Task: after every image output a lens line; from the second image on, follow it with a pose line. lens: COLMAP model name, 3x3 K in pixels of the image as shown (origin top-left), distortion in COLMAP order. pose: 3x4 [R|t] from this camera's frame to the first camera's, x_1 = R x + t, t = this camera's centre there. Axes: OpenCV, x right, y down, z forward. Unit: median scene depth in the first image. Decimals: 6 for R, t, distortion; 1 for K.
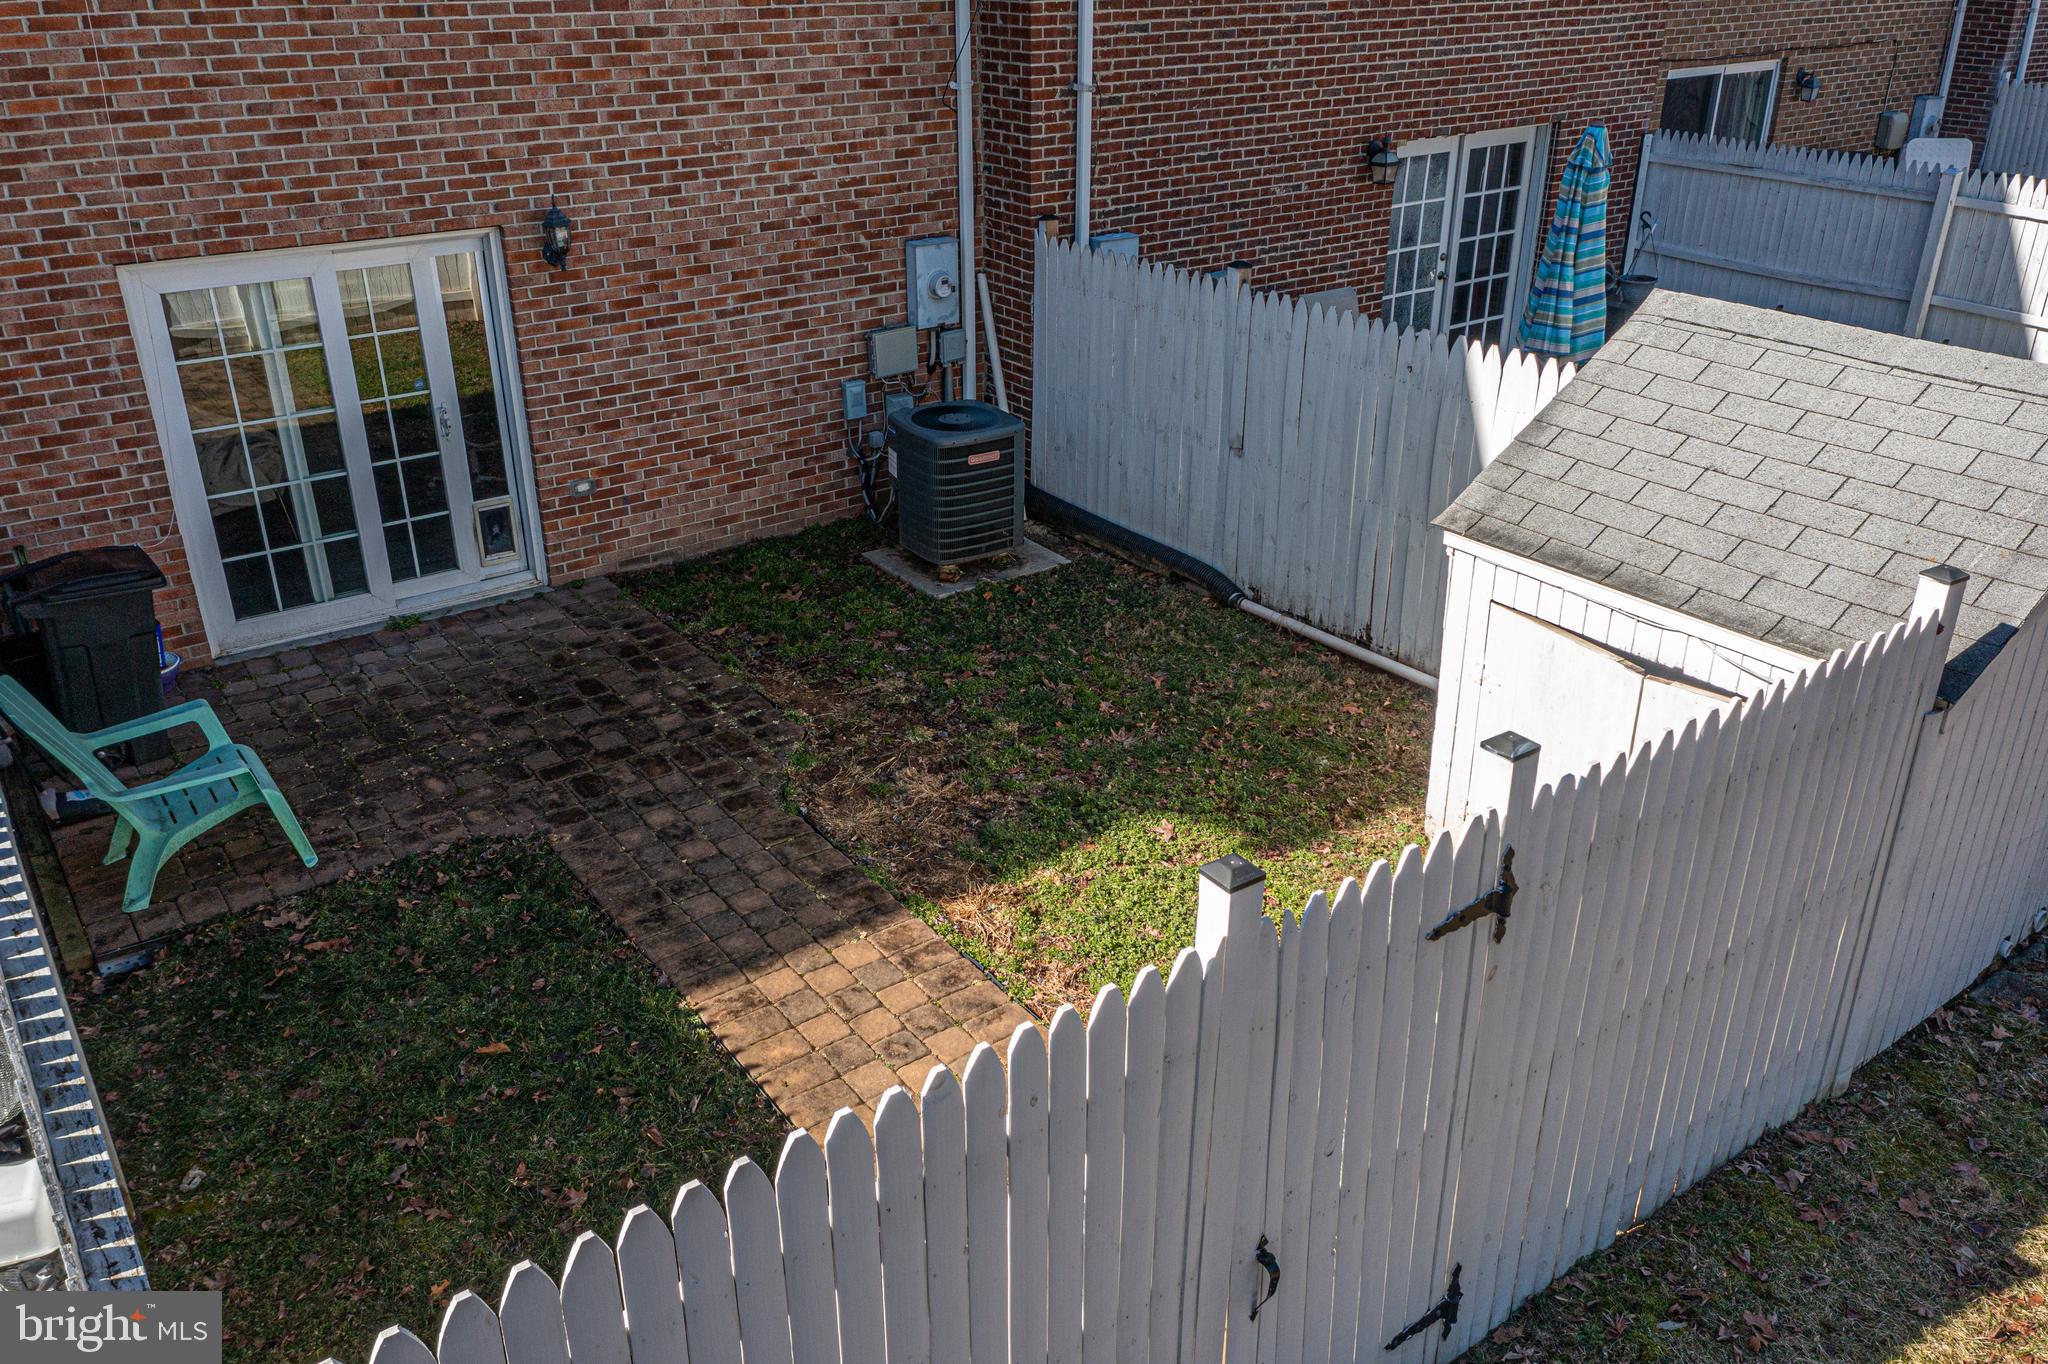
lens RADIAL K [[1606.0, 0, 1024.0], [0, 1606.0, 682.0], [0, 0, 1]] dist [0.006813, 0.010763]
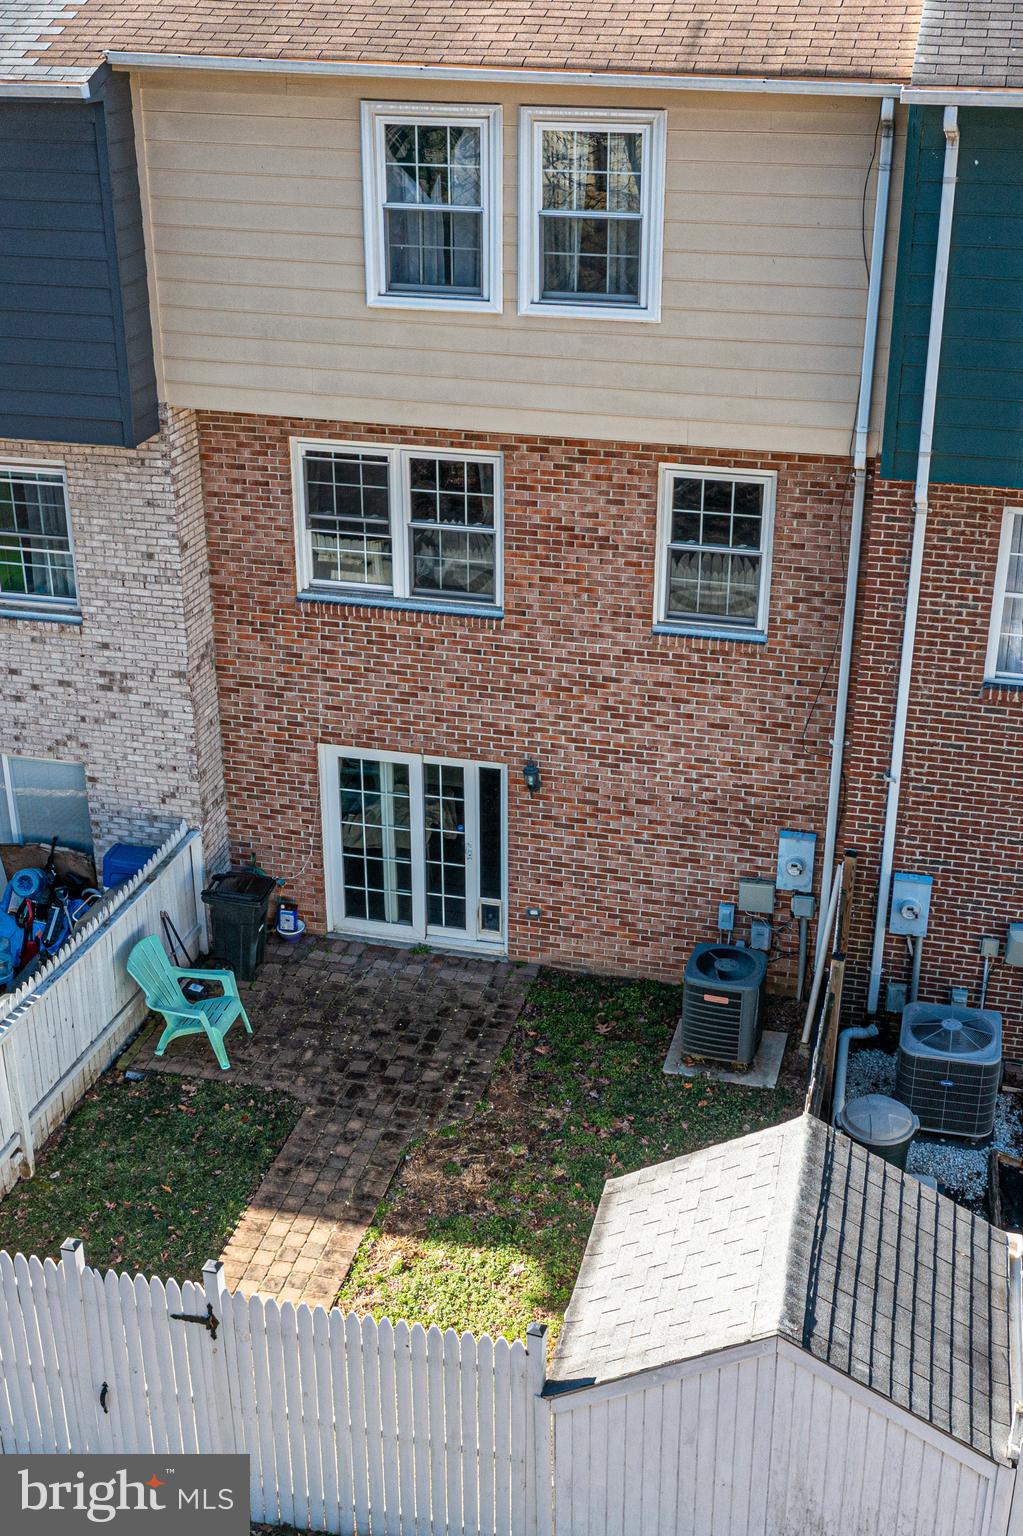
lens RADIAL K [[1833.5, 0, 511.5], [0, 1833.5, 768.0], [0, 0, 1]] dist [-0.002339, -0.003880]
pose [[0.641459, 0.327712, -0.693640, 0.982925], [-0.334073, 0.933261, 0.131980, -0.514338], [0.690598, 0.147067, 0.708128, -0.355192]]
